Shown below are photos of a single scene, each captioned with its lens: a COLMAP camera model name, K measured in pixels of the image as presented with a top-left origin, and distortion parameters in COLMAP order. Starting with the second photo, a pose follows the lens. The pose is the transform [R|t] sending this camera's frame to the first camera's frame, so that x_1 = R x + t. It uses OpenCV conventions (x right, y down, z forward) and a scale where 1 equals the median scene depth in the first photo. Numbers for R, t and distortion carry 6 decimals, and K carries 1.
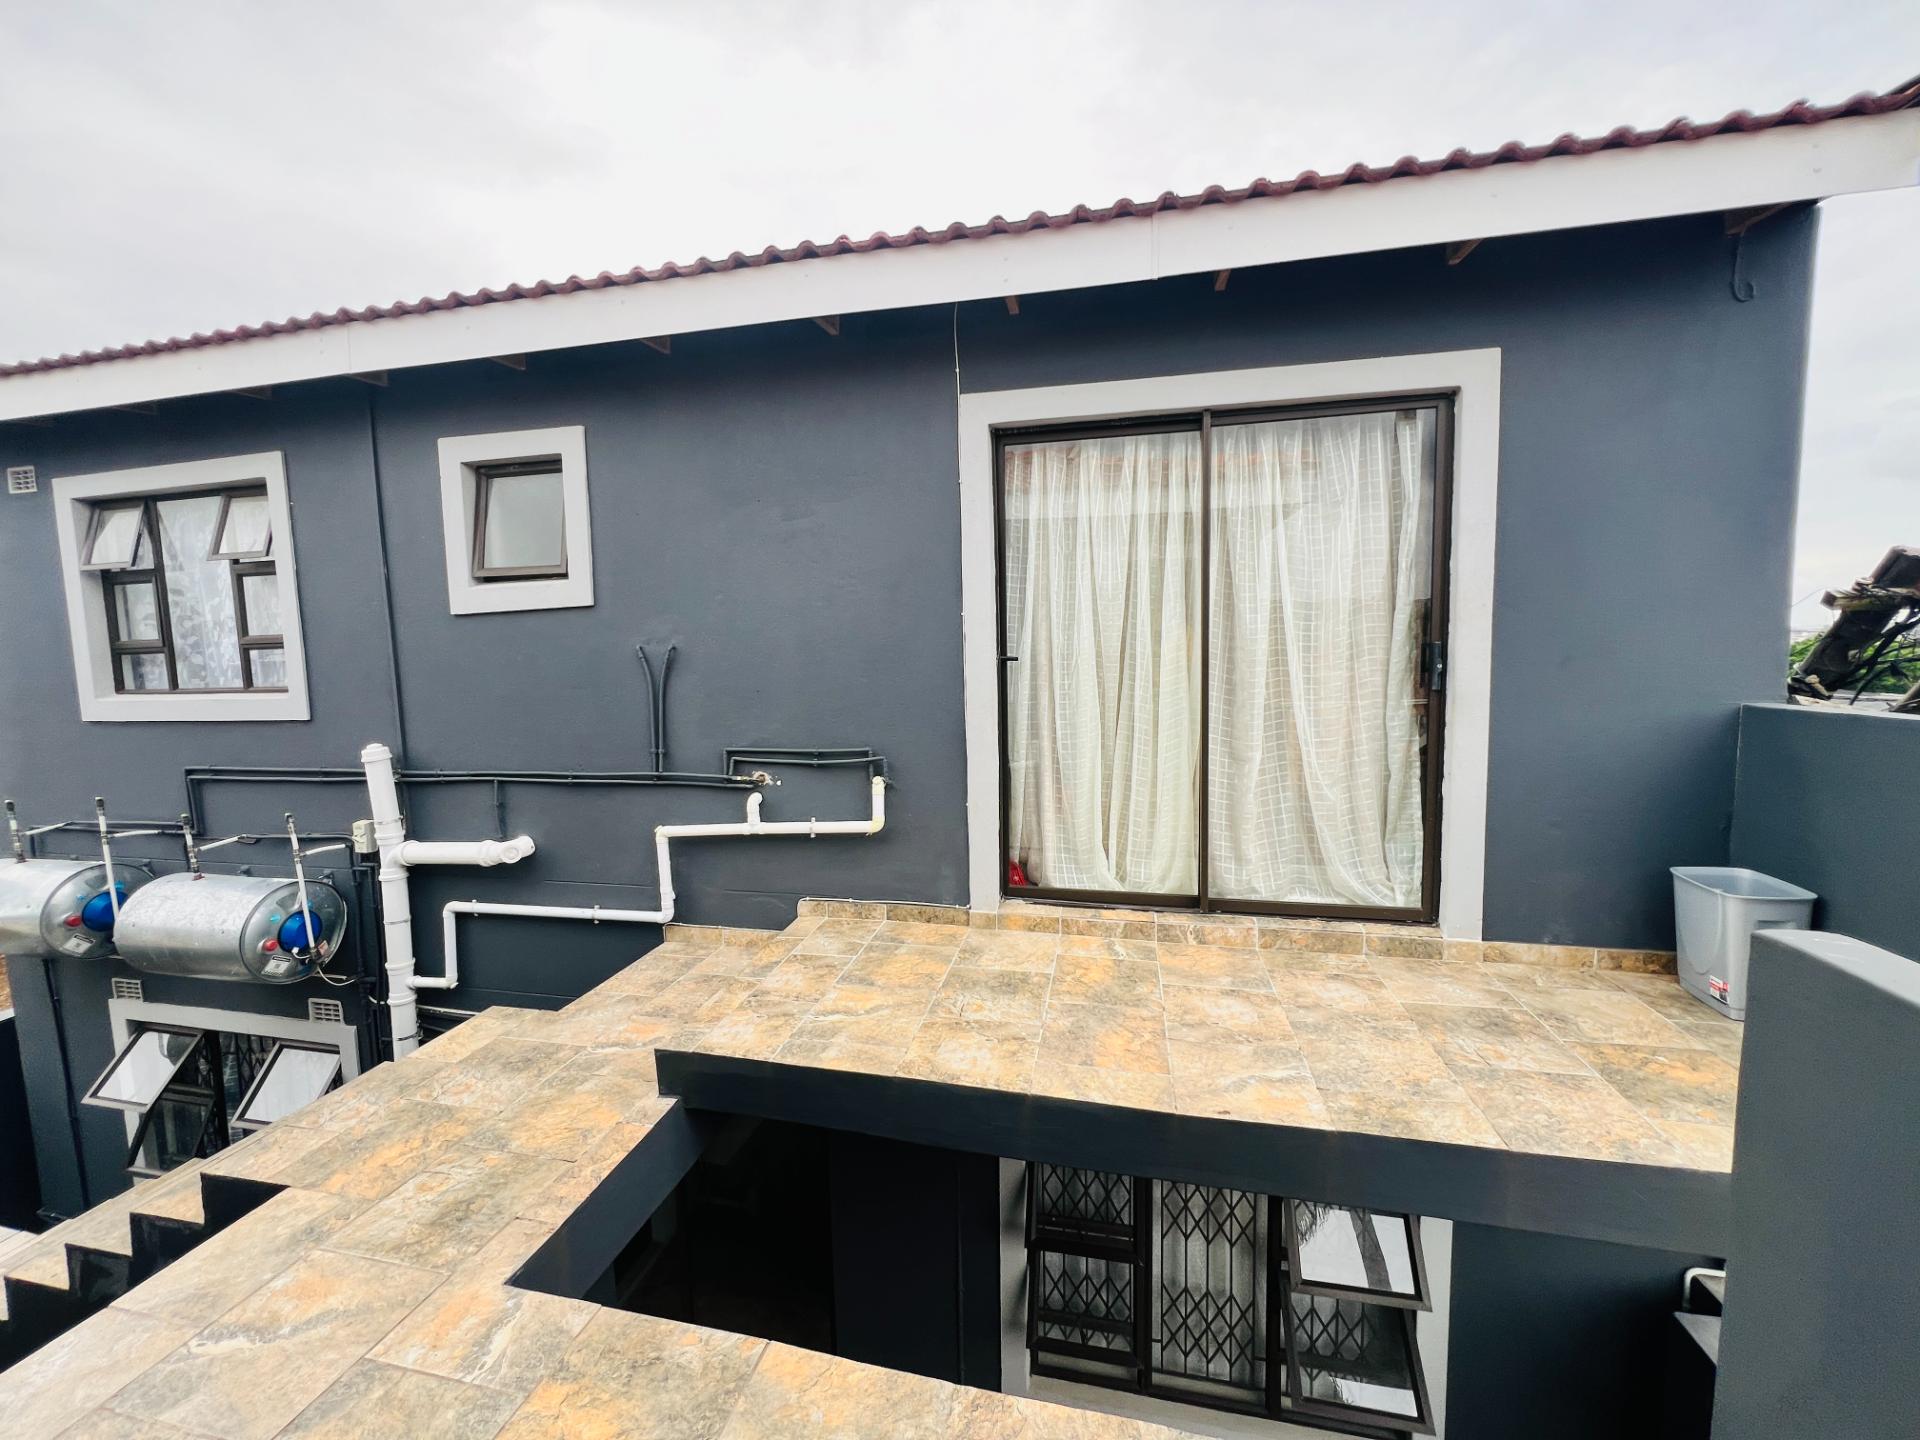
lens RADIAL K [[767.5, 0, 956.7], [0, 767.5, 723.4], [0, 0, 1]] dist [-0.005729, 0.000978]
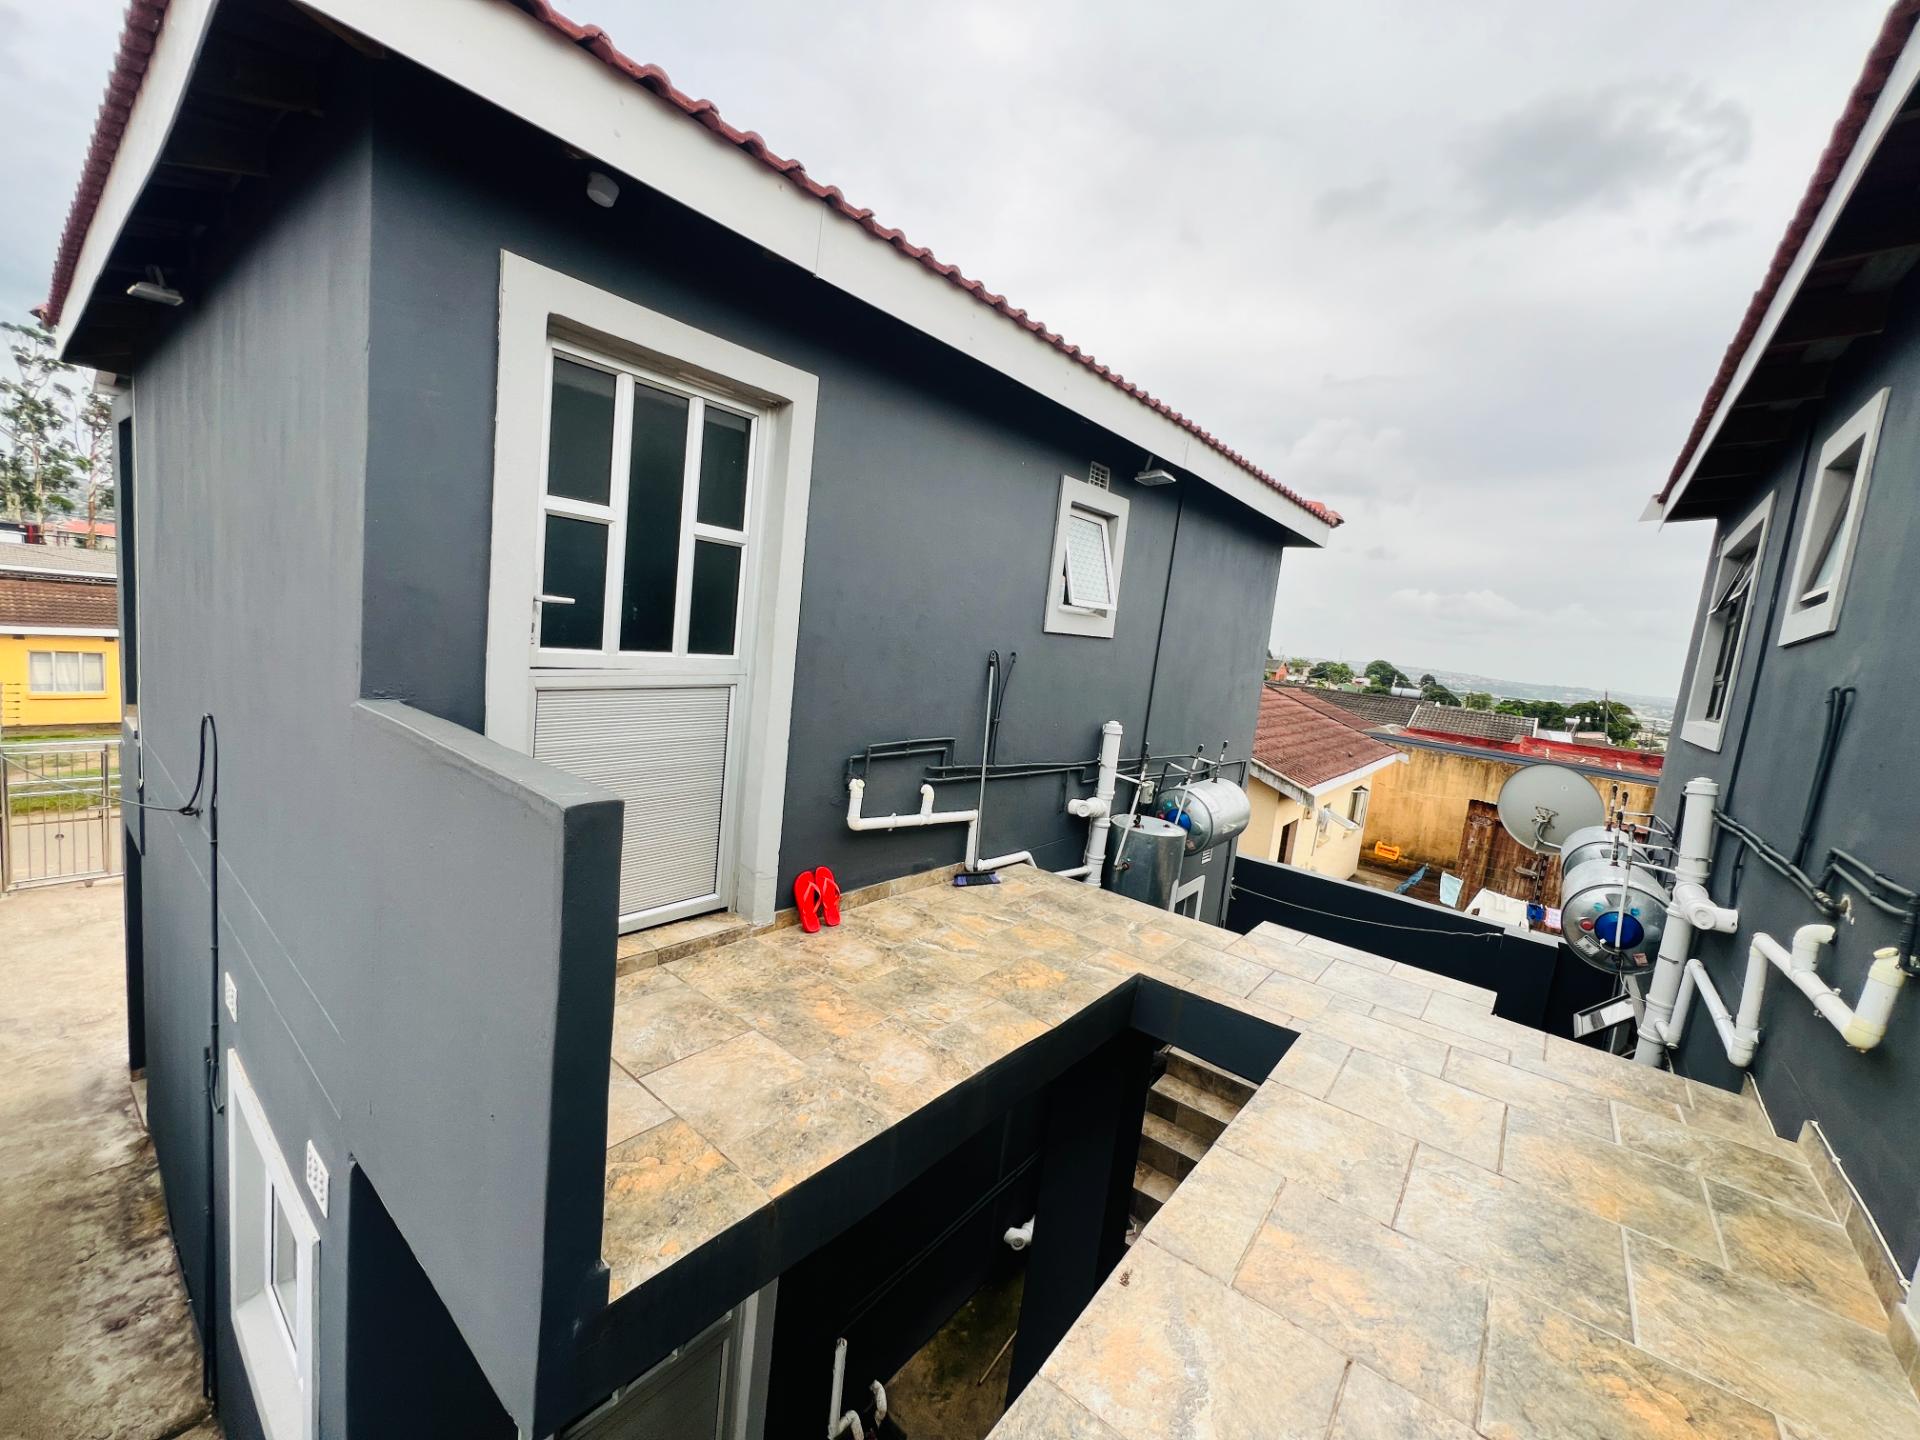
lens RADIAL K [[767.5, 0, 962.8], [0, 767.5, 704.0], [0, 0, 1]] dist [-0.005729, 0.000978]
pose [[-0.427665, 0.068639, -0.901328, 0.567596], [-0.184816, 0.969410, 0.161516, -0.053311], [0.884842, 0.235655, -0.401897, 0.569290]]
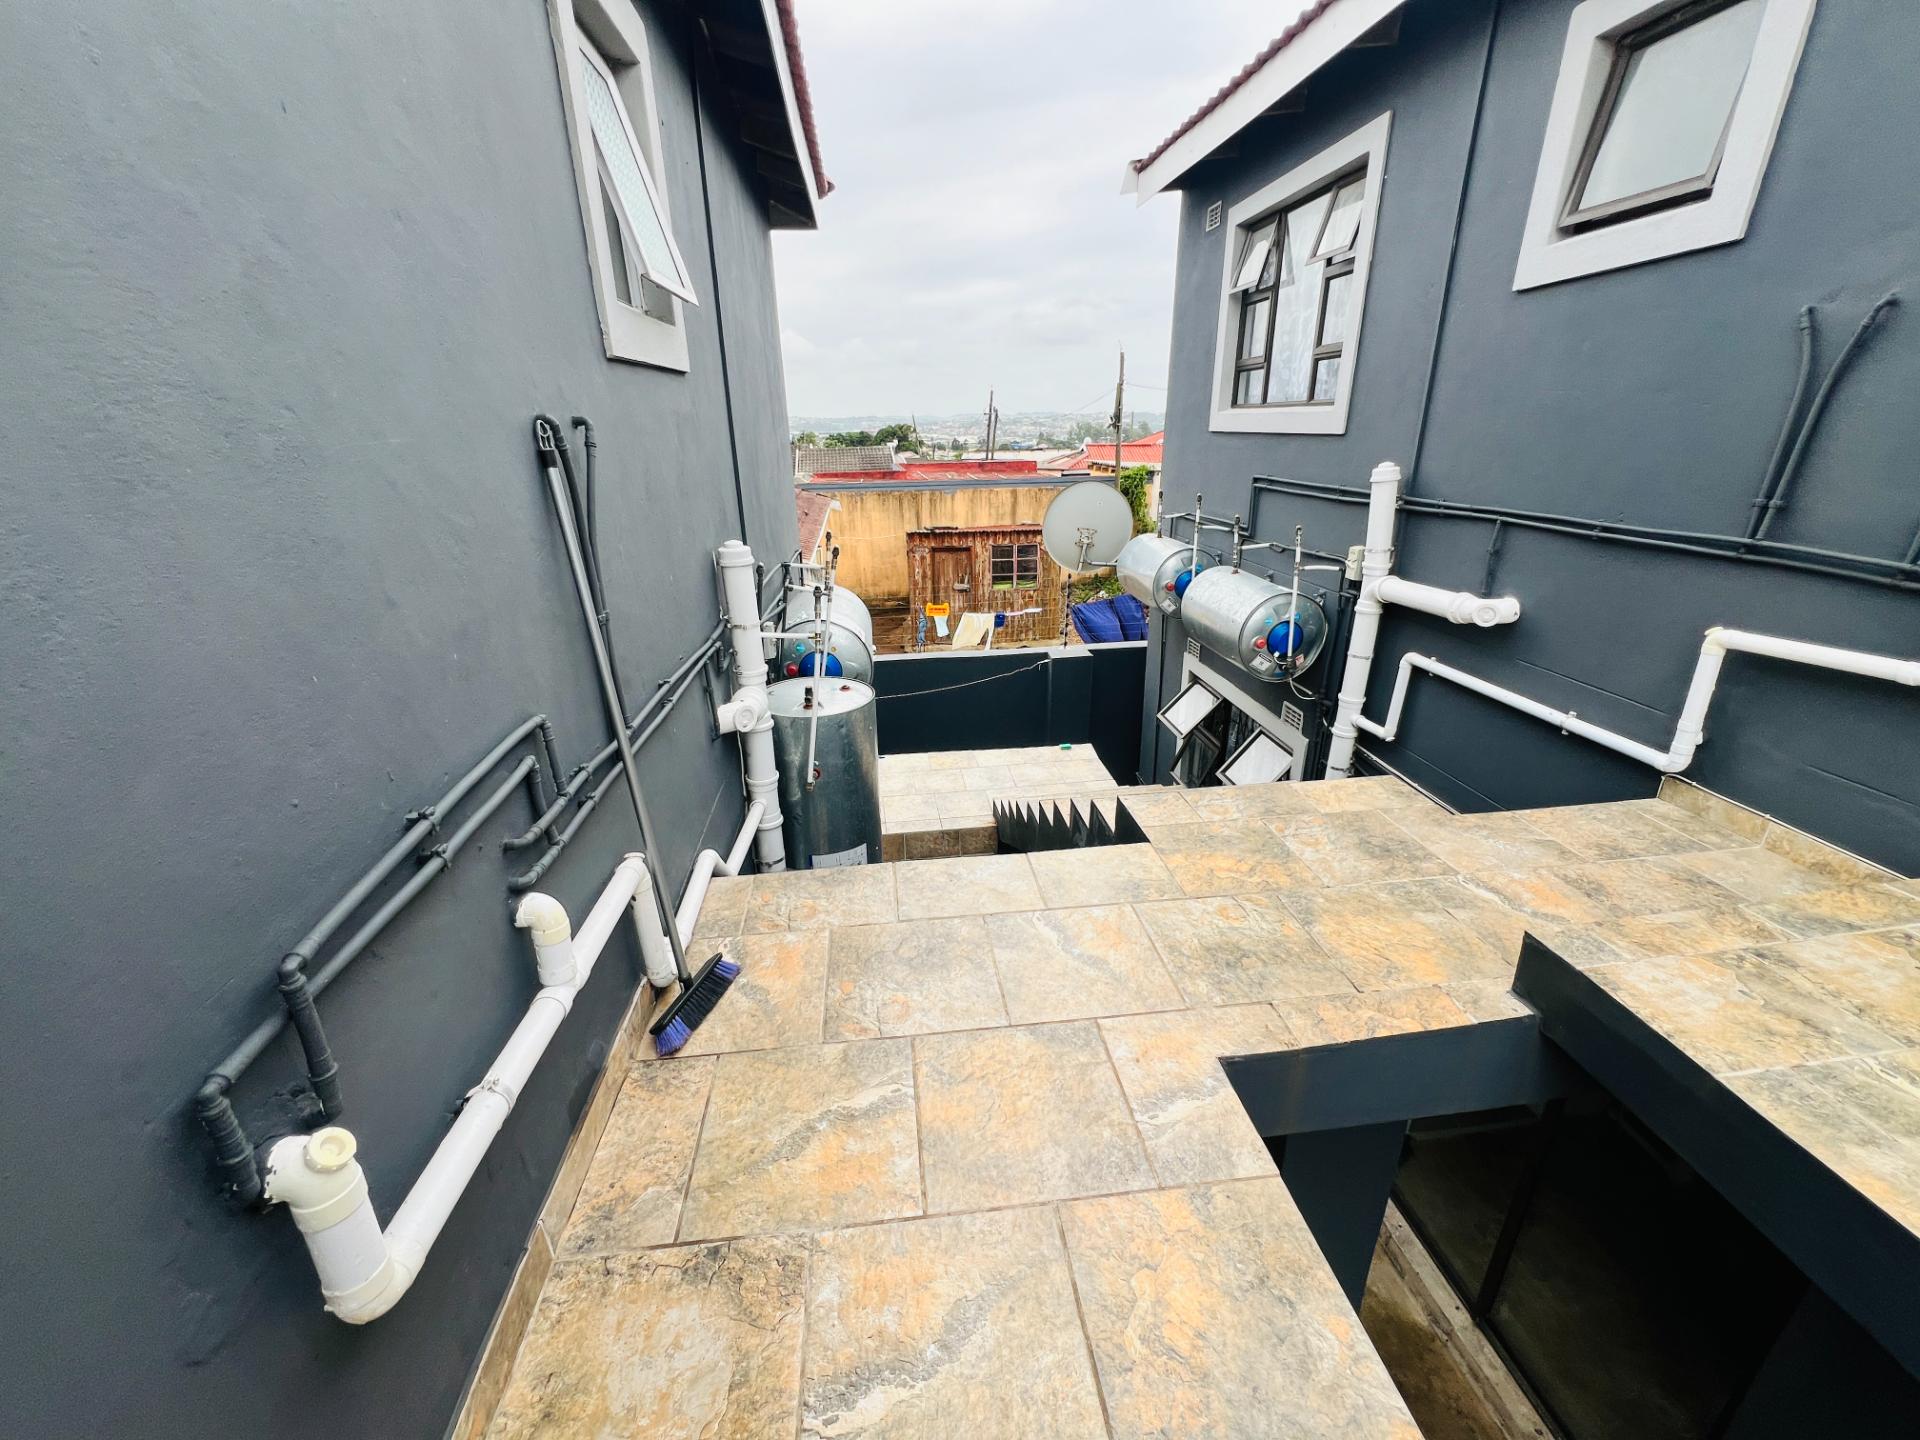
lens RADIAL K [[767.5, 0, 955.6], [0, 767.5, 717.1], [0, 0, 1]] dist [-0.005729, 0.000978]
pose [[0.333004, 0.356890, -0.872776, -0.025358], [-0.080109, 0.932966, 0.350937, 0.032882], [0.939516, -0.046947, 0.339271, 0.199146]]
